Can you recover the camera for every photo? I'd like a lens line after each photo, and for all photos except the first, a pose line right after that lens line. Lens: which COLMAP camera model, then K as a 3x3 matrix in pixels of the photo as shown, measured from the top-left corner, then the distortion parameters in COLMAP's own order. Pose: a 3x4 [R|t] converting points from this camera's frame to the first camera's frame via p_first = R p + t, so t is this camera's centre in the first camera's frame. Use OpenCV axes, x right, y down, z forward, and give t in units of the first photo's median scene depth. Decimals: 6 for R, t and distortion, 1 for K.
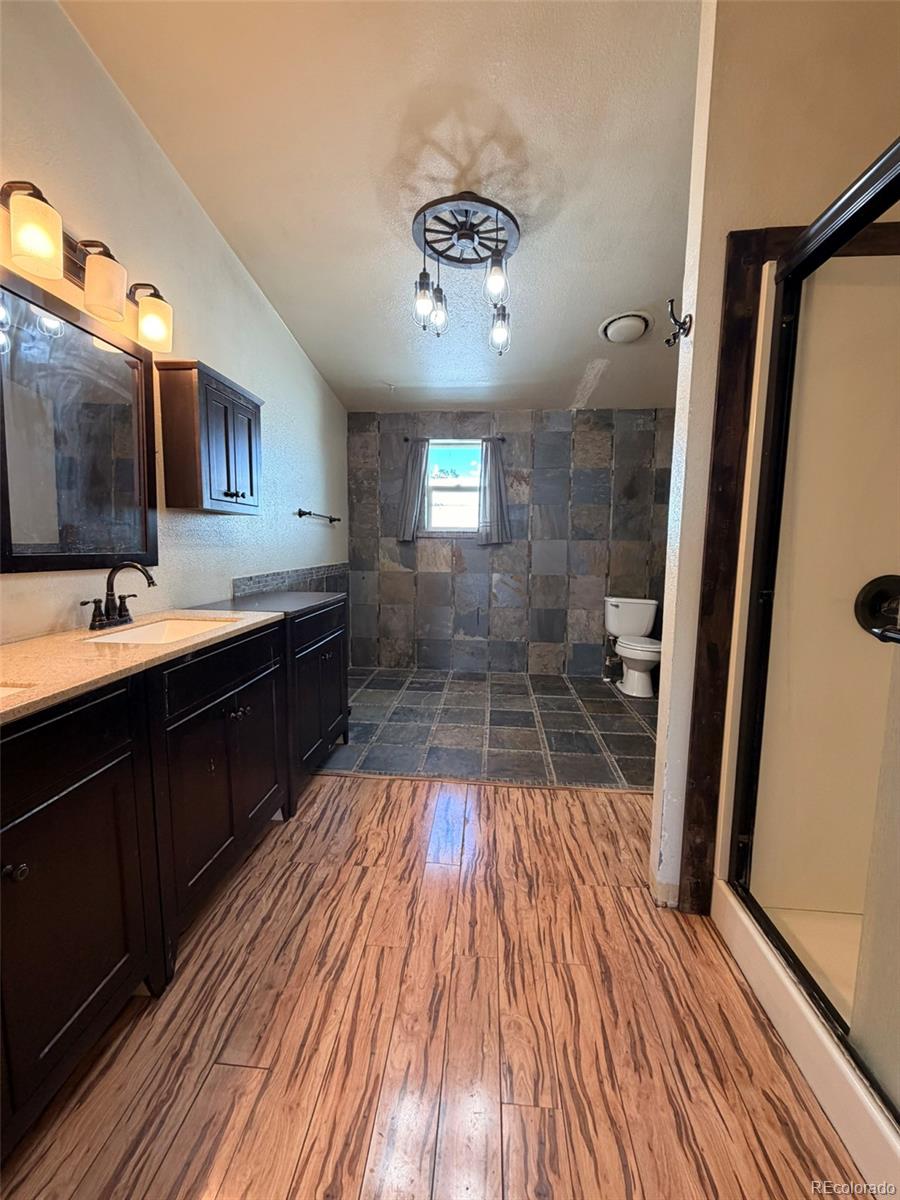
lens RADIAL K [[475.5, 0, 449.5], [0, 475.5, 594.0], [0, 0, 1]] dist [-0.001003, 0.000332]
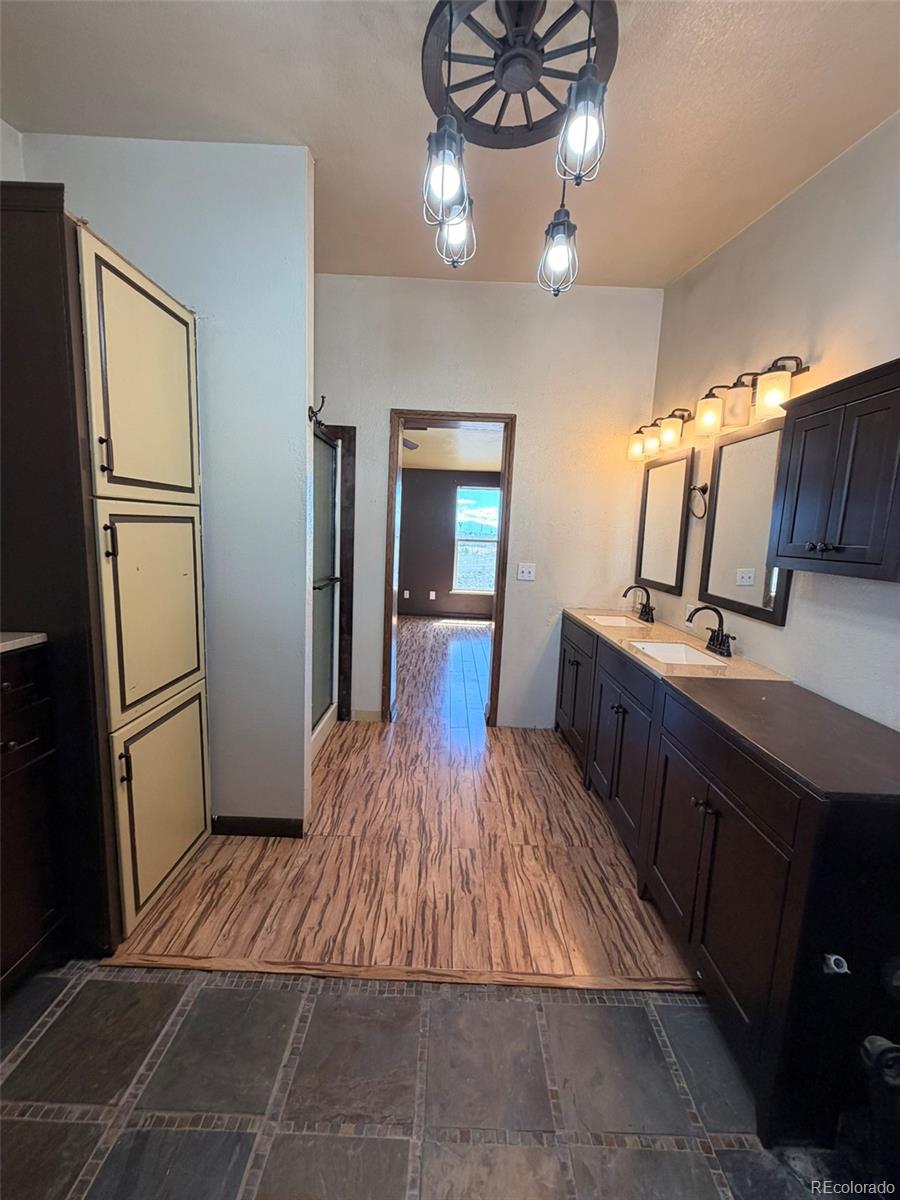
lens RADIAL K [[475.5, 0, 449.5], [0, 475.5, 594.0], [0, 0, 1]] dist [-0.001003, 0.000332]
pose [[-0.994890, -0.045022, -0.090374, 0.166285], [-0.065542, 0.968836, 0.238874, -0.337869], [0.076803, 0.243577, -0.966836, 2.030770]]
